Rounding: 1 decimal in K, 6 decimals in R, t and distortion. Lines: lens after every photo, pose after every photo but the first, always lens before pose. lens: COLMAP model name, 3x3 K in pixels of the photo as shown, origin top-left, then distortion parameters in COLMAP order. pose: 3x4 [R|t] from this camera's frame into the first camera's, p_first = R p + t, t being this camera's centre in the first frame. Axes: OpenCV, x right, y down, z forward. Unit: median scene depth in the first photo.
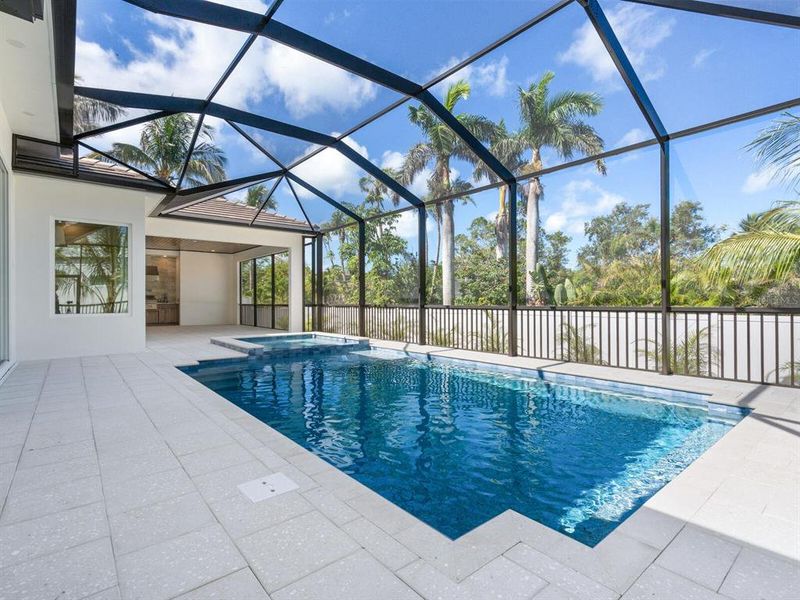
lens RADIAL K [[411.0, 0, 396.3], [0, 411.0, 302.0], [0, 0, 1]] dist [-0.002737, -0.000045]
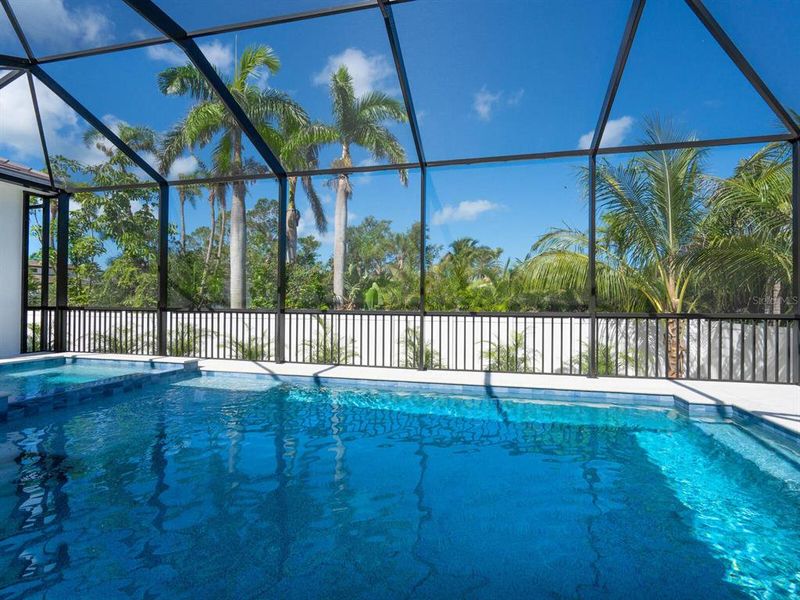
lens RADIAL K [[411.0, 0, 396.3], [0, 411.0, 302.0], [0, 0, 1]] dist [-0.002737, -0.000045]
pose [[0.795386, 0.014076, 0.605940, -0.137007], [-0.009715, 0.999898, -0.010474, 0.000207], [-0.606025, 0.002444, 0.795442, 0.176745]]
